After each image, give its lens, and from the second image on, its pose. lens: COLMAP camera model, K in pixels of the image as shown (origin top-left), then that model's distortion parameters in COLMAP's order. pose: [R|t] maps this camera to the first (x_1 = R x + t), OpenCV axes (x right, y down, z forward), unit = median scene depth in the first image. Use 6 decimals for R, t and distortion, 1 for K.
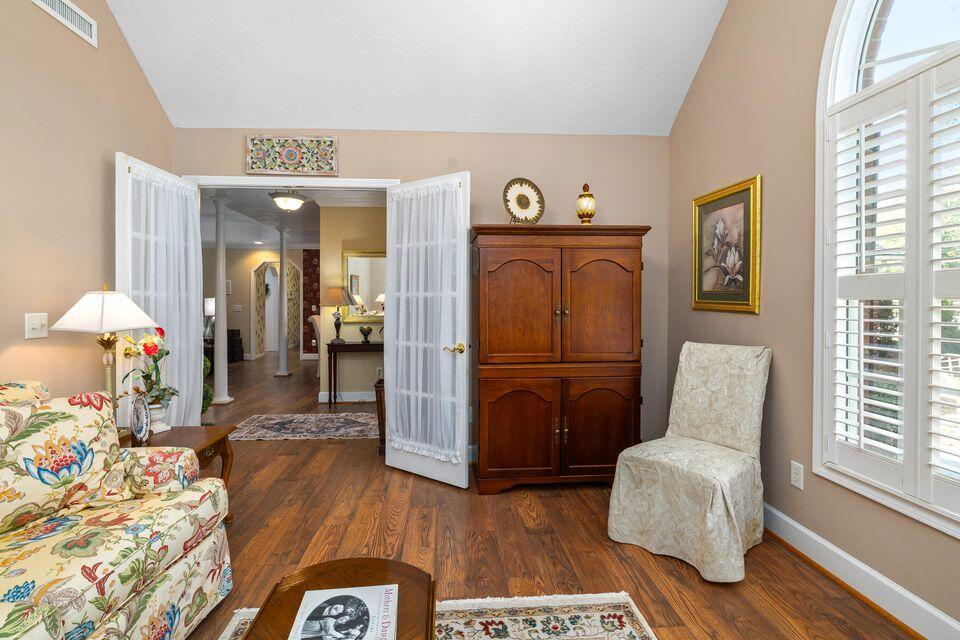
lens RADIAL K [[450.7, 0, 468.6], [0, 450.7, 308.3], [0, 0, 1]] dist [-0.000300, -0.000032]
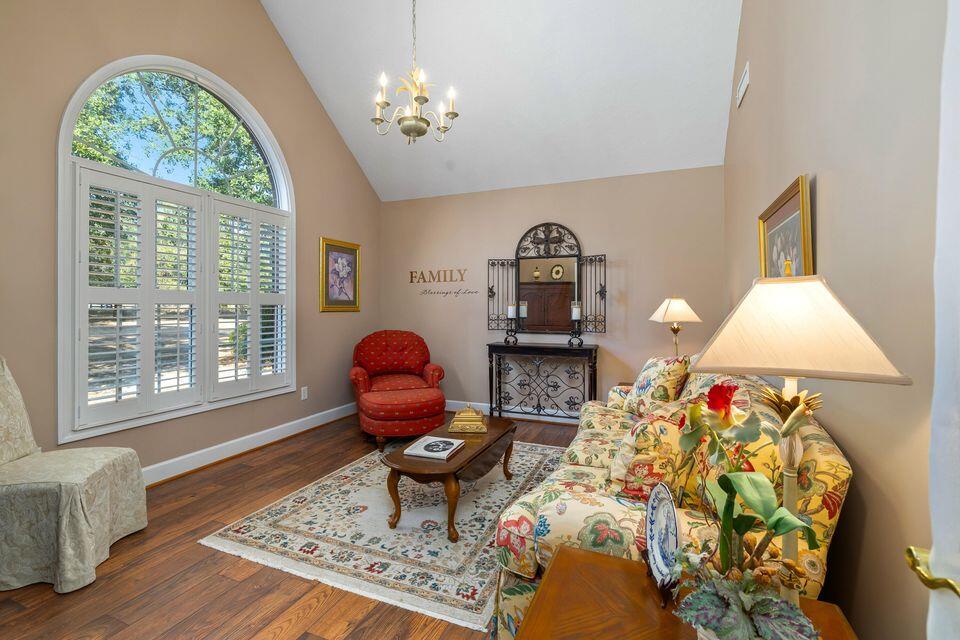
lens RADIAL K [[450.7, 0, 468.6], [0, 450.7, 308.3], [0, 0, 1]] dist [-0.000300, -0.000032]
pose [[-0.892614, 0.000271, 0.450821, -0.949807], [0.005907, 0.999921, 0.011095, -0.016245], [-0.450783, 0.012567, -0.892545, 1.930489]]
